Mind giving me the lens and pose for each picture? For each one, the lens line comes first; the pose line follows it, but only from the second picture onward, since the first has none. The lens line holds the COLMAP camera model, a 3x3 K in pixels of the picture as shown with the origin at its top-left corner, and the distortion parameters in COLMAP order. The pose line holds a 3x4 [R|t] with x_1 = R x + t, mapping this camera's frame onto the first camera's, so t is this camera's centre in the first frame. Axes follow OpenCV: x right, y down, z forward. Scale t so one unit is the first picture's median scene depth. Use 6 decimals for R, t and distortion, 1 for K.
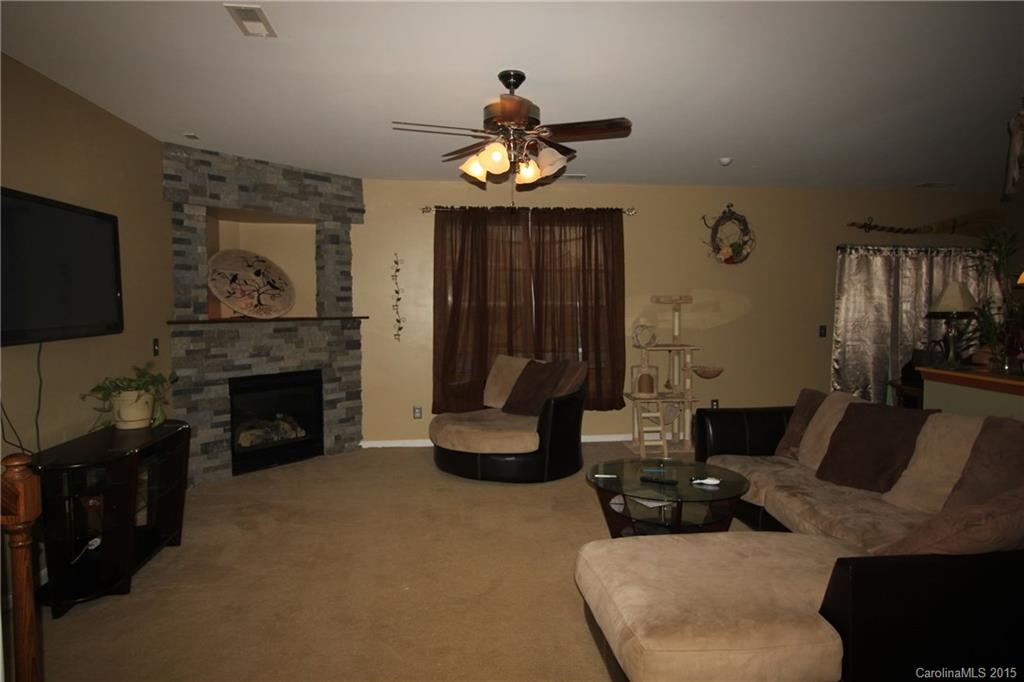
lens RADIAL K [[634.5, 0, 513.1], [0, 634.5, 336.5], [0, 0, 1]] dist [0.001767, 0.000779]
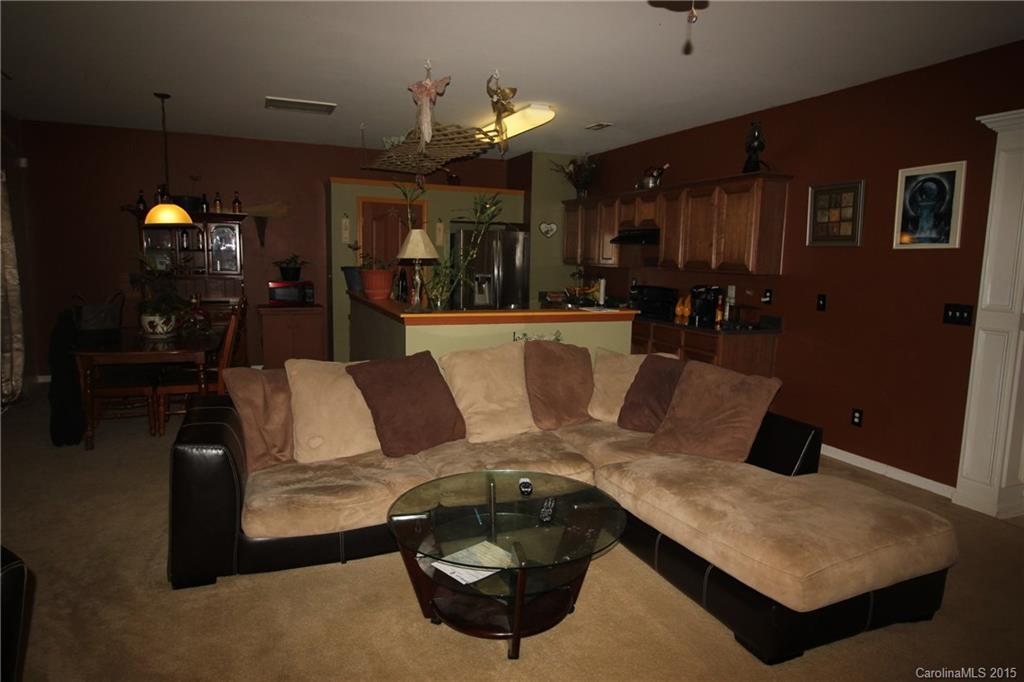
lens RADIAL K [[634.5, 0, 513.1], [0, 634.5, 336.5], [0, 0, 1]] dist [0.001767, 0.000779]
pose [[-0.277112, -0.127129, 0.952390, -0.205052], [0.032948, 0.989368, 0.141652, -0.029305], [-0.960272, 0.070633, -0.269977, 0.639727]]
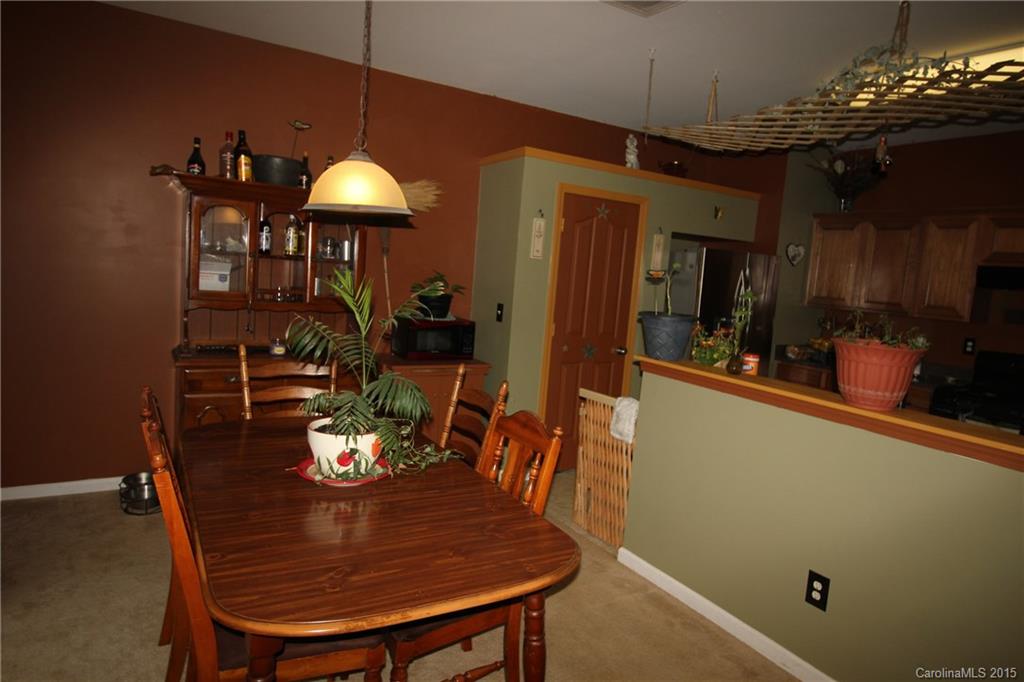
lens RADIAL K [[634.5, 0, 513.1], [0, 634.5, 336.5], [0, 0, 1]] dist [0.001767, 0.000779]
pose [[-0.417309, -0.128759, 0.899597, 0.338001], [-0.025989, 0.991198, 0.129814, -0.047958], [-0.908393, 0.030793, -0.416982, 0.901024]]
